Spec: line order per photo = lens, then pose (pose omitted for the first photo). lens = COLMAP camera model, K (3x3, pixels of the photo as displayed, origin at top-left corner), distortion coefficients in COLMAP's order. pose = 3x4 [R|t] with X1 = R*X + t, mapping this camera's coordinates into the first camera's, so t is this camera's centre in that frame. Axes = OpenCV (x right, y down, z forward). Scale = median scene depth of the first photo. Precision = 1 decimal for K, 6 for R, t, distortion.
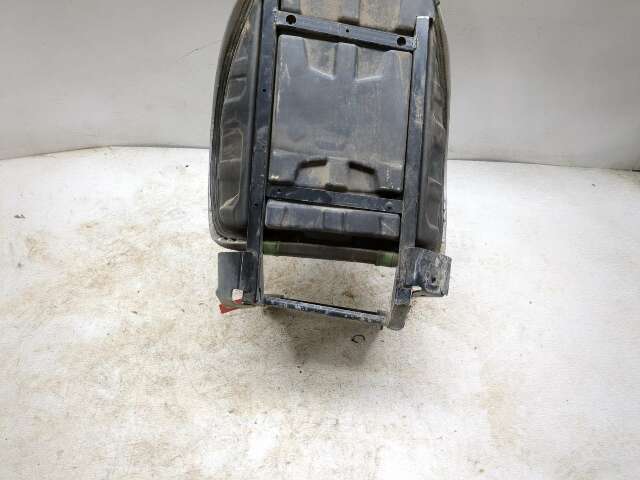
lens RADIAL K [[463.7, 0, 320.0], [0, 463.7, 240.0], [0, 0, 1]] dist [0.004280, -0.001892]
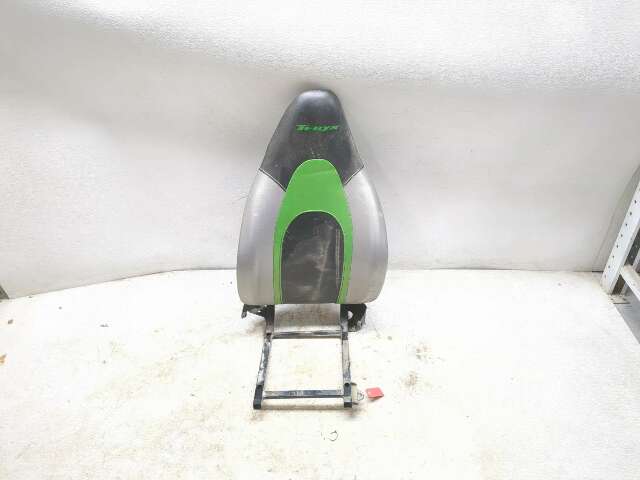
lens RADIAL K [[445.8, 0, 320.0], [0, 445.8, 240.0], [0, 0, 1]] dist [0.002765, -0.000857]
pose [[0.998060, -0.047909, -0.039771, 0.017535], [0.035418, 0.962152, -0.270201, 0.088913], [0.051211, 0.268268, 0.961982, -0.266725]]
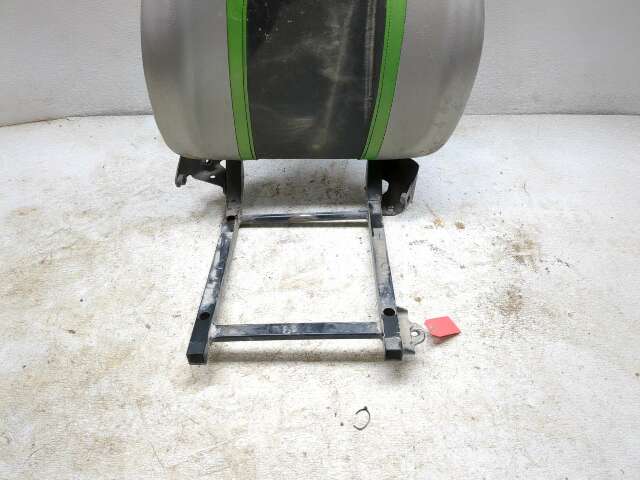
lens RADIAL K [[485.8, 0, 320.0], [0, 485.8, 240.0], [0, 0, 1]] dist [-0.005618, -0.004372]
pose [[0.998287, -0.039093, -0.043541, -0.032335], [0.034962, 0.995154, -0.091903, 0.104023], [0.046922, 0.090223, 0.994816, 0.352992]]
